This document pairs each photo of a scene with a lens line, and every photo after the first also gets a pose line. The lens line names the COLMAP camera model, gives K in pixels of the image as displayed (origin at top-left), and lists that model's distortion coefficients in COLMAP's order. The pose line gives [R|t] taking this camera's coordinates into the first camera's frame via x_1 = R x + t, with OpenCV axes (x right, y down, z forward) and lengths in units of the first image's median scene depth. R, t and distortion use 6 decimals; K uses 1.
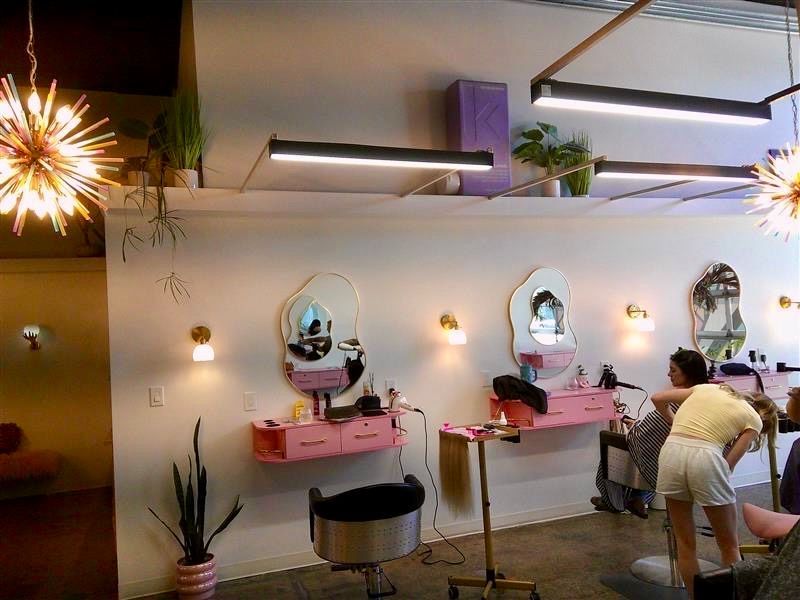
lens RADIAL K [[648.2, 0, 406.0], [0, 648.2, 290.4], [0, 0, 1]] dist [0.093645, -0.131582]
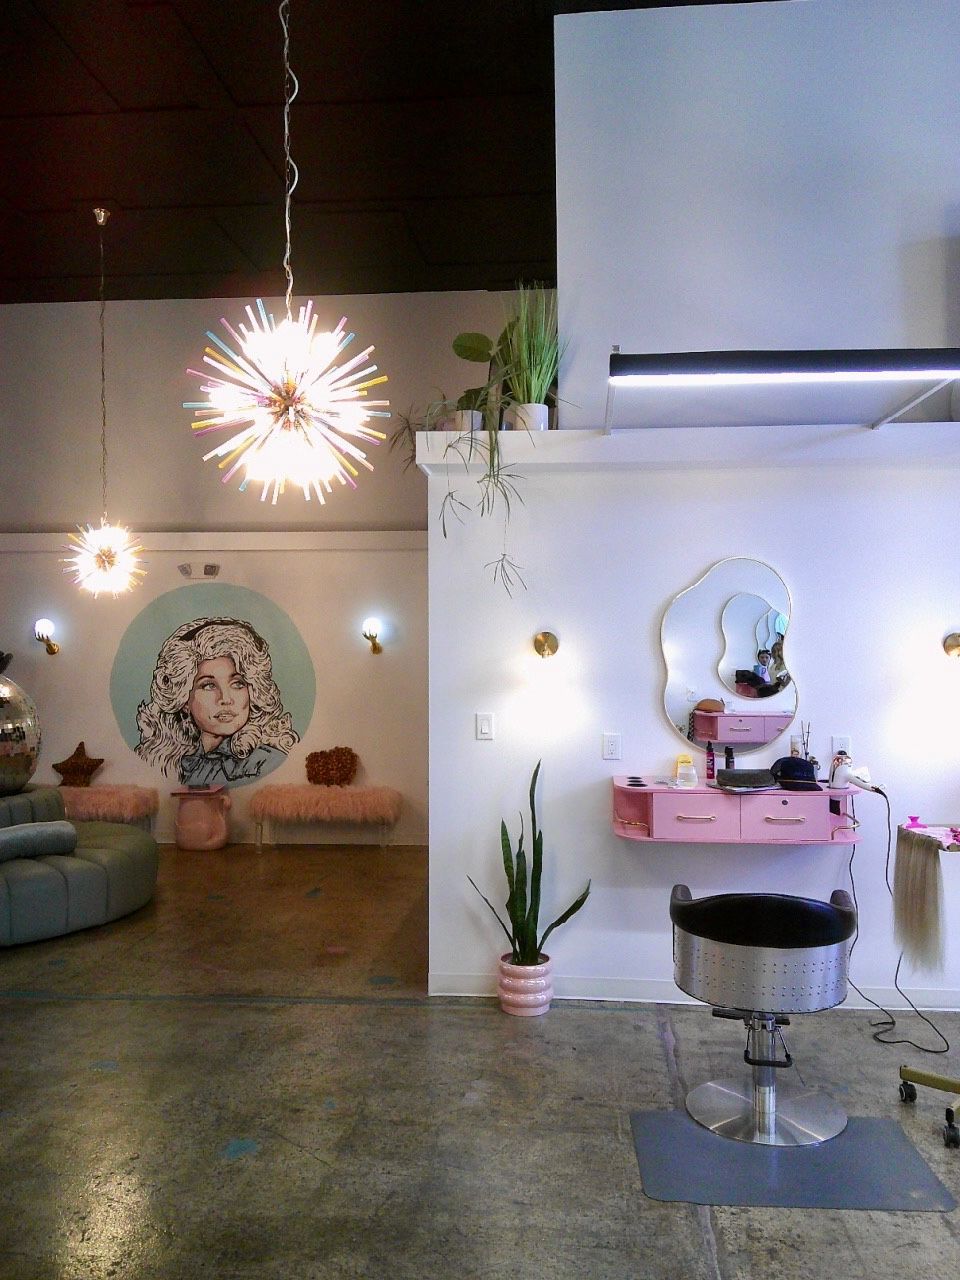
lens RADIAL K [[1034.2, 0, 486.3], [0, 1034.2, 644.5], [0, 0, 1]] dist [0.110610, -0.164720]
pose [[0.902415, 0.053832, -0.427491, 0.102185], [-0.028325, 0.997430, 0.065808, -0.002417], [0.429935, -0.047278, 0.901621, -0.016783]]
